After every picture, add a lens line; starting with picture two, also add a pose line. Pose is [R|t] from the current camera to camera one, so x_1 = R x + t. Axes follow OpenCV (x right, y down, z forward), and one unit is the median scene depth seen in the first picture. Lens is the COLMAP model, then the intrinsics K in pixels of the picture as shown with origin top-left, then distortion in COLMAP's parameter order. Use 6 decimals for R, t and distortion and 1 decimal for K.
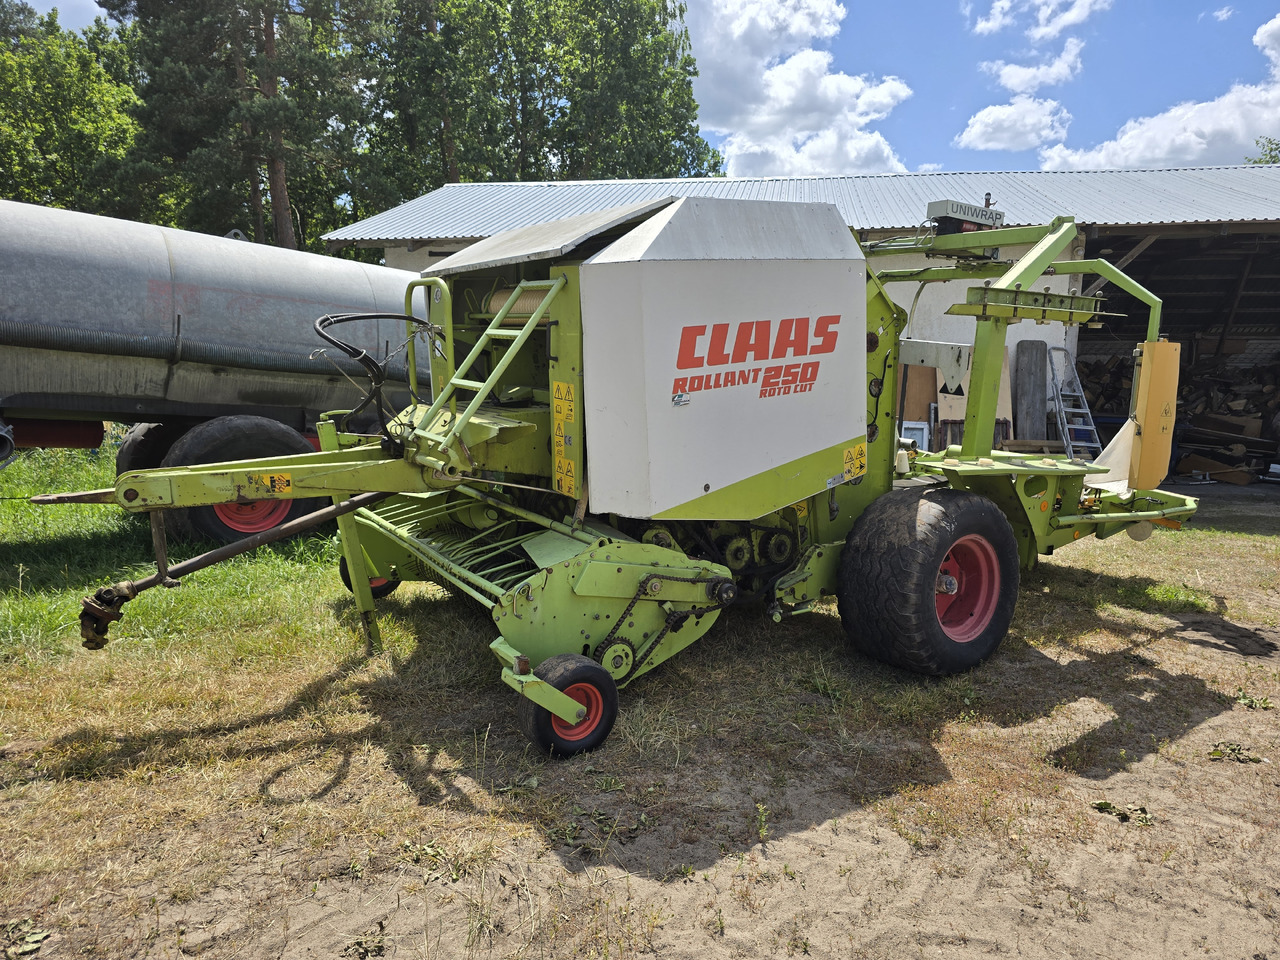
lens RADIAL K [[902.7, 0, 532.0], [0, 902.7, 531.1], [0, 0, 1]] dist [0.153047, -0.220816]
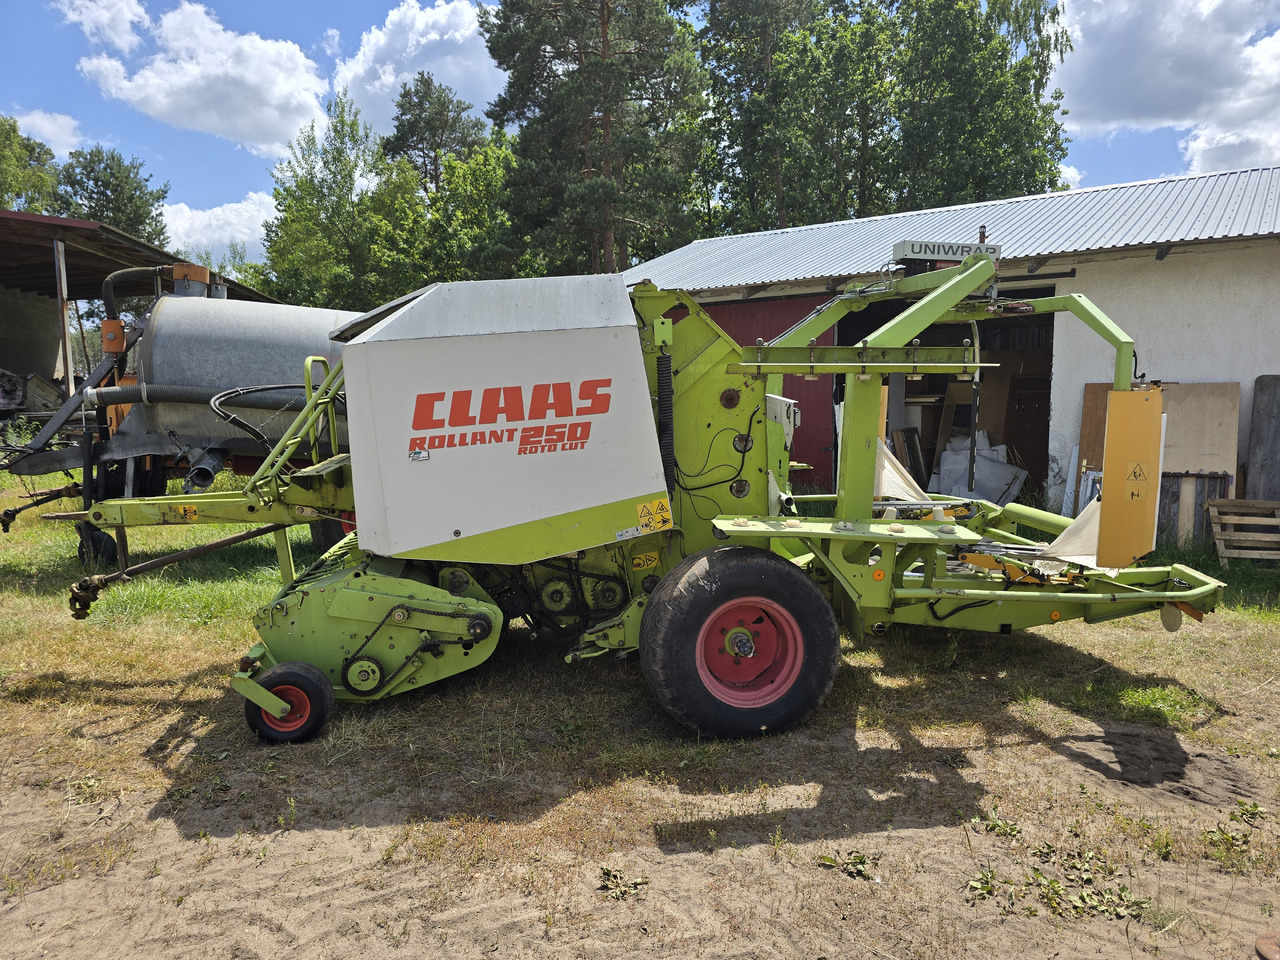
lens RADIAL K [[906.8, 0, 638.6], [0, 906.8, 528.2], [0, 0, 1]] dist [0.055632, -0.043825]
pose [[0.881765, 0.054346, -0.468548, 0.892931], [-0.069164, 0.997500, -0.014462, -0.051382], [0.466591, 0.045159, 0.883320, 0.101846]]
